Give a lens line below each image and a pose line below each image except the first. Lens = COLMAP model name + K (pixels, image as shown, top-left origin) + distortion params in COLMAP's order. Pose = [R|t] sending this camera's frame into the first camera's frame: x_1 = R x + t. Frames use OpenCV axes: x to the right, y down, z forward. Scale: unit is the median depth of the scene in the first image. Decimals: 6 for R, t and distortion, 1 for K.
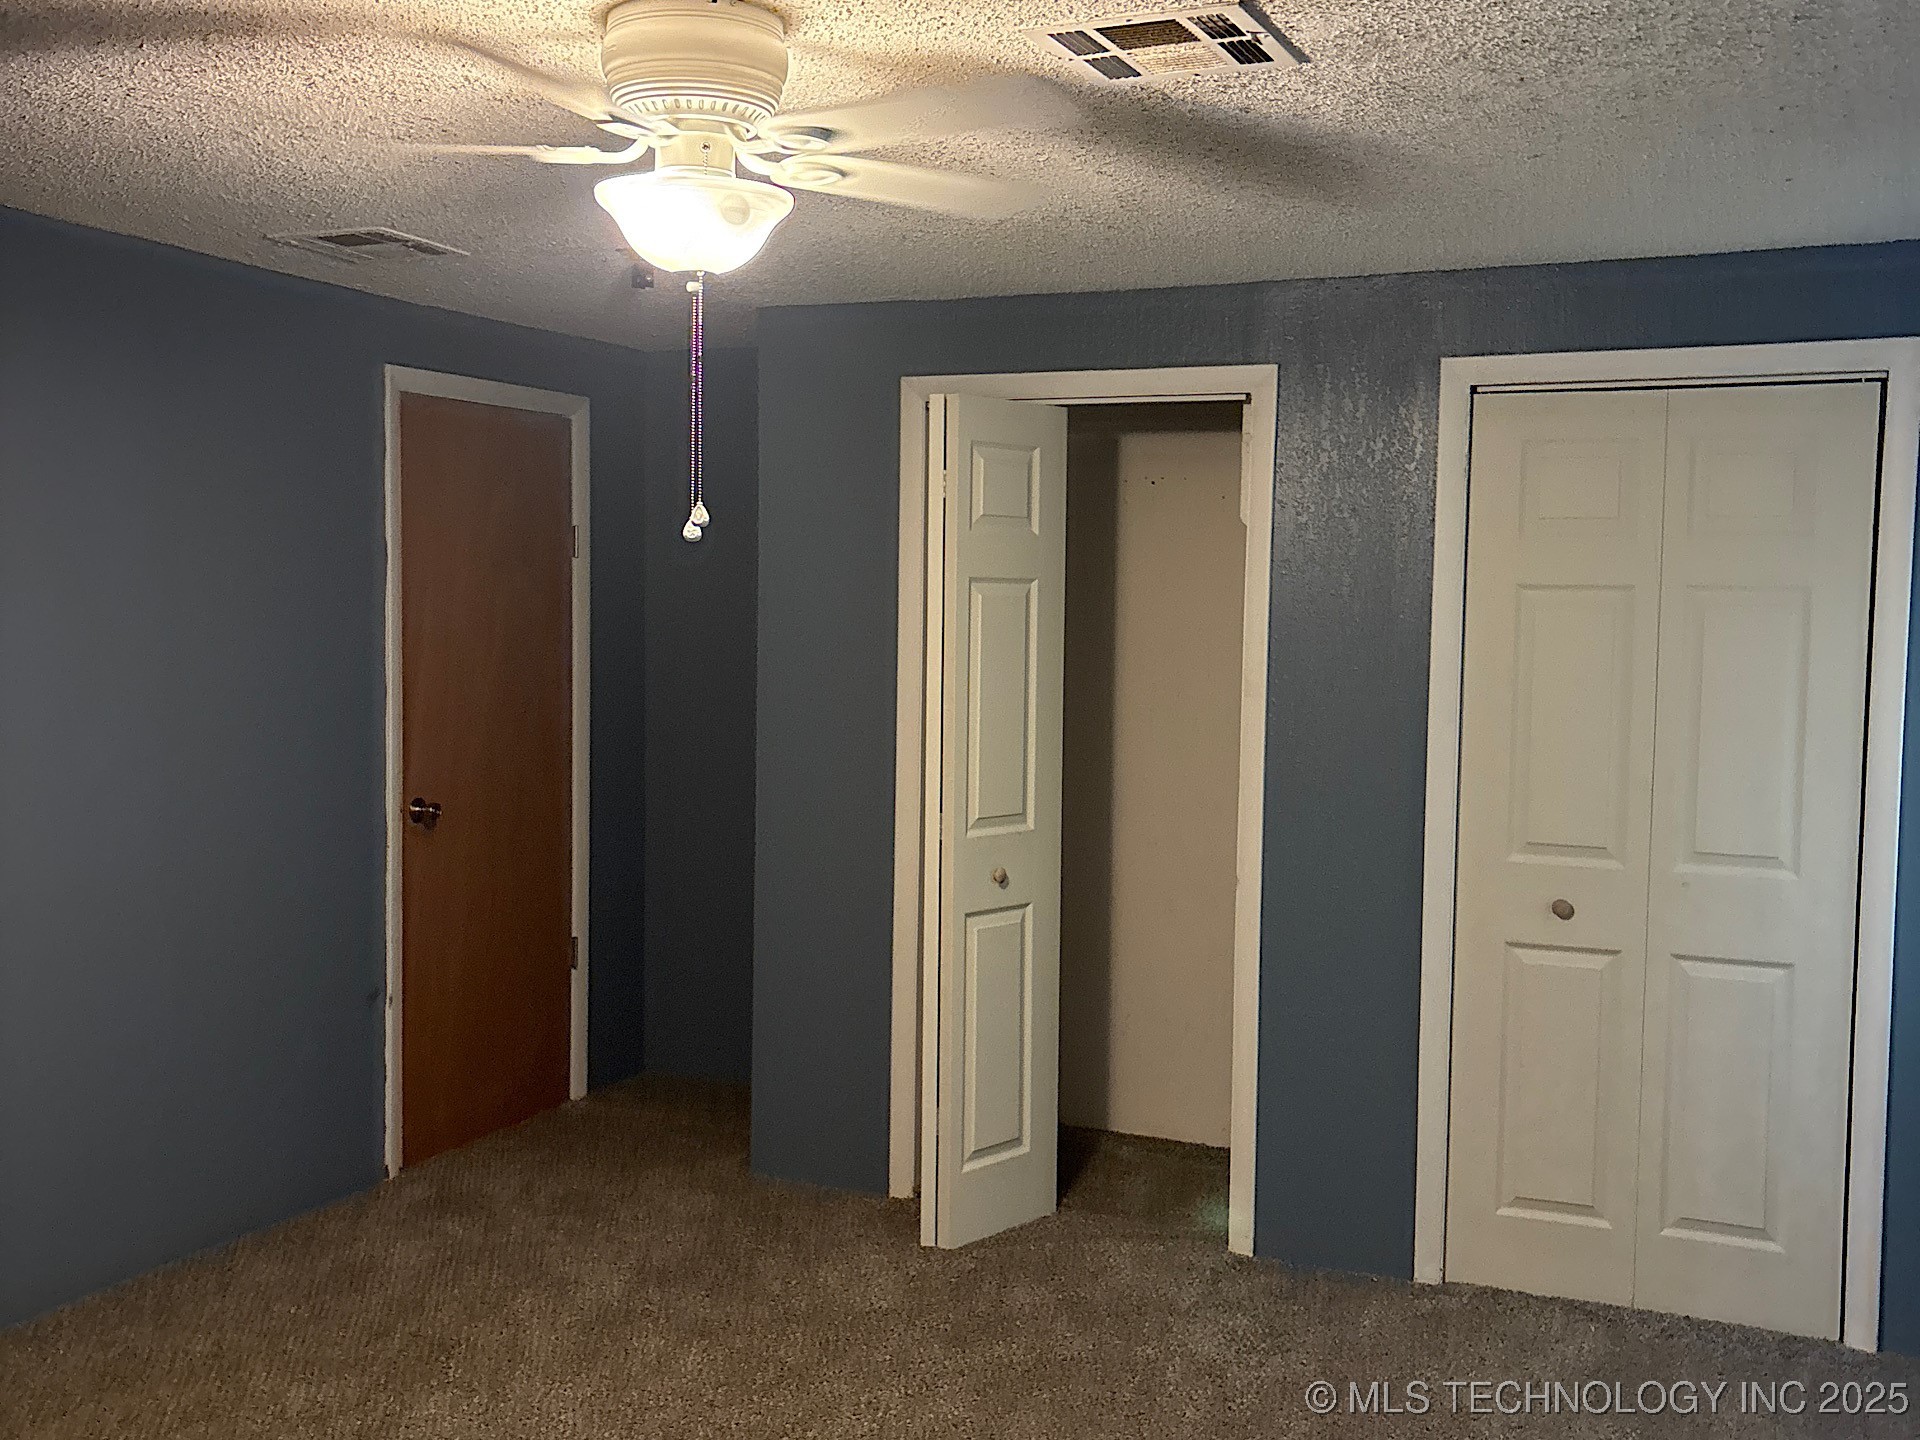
lens RADIAL K [[1921.3, 0, 960.0], [0, 1921.3, 720.0], [0, 0, 1]] dist [-0.006115, -0.002912]
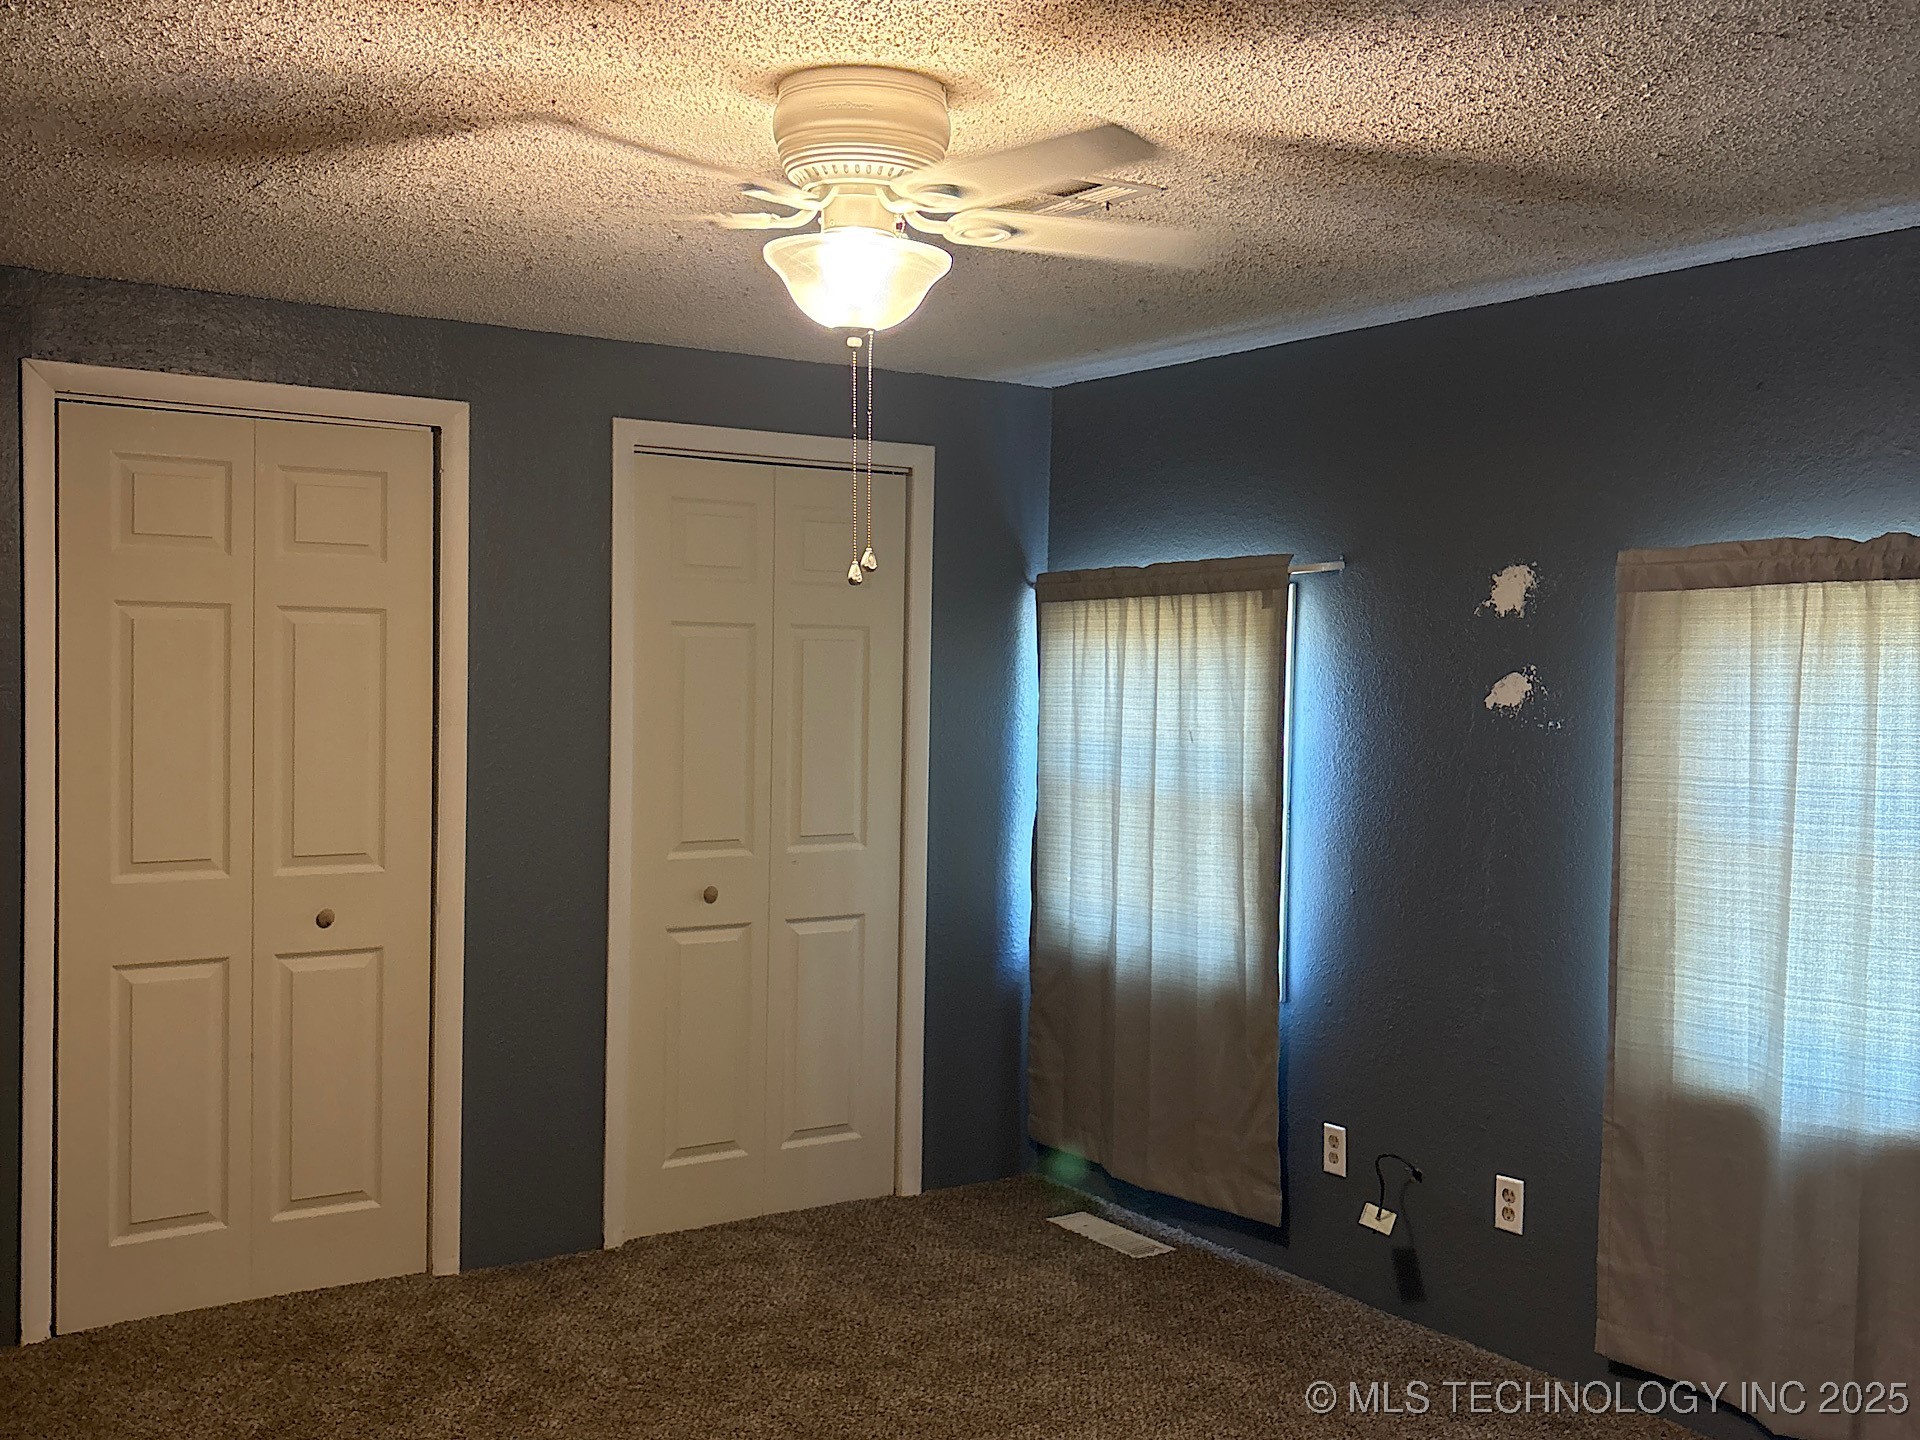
lens RADIAL K [[1854.5, 0, 959.9], [0, 1854.5, 689.4], [0, 0, 1]] dist [0.002795, -0.005002]
pose [[0.522997, -0.019609, 0.852109, -0.573622], [0.033586, 0.999433, 0.002385, -0.025443], [-0.851673, 0.027371, 0.523359, 0.266522]]
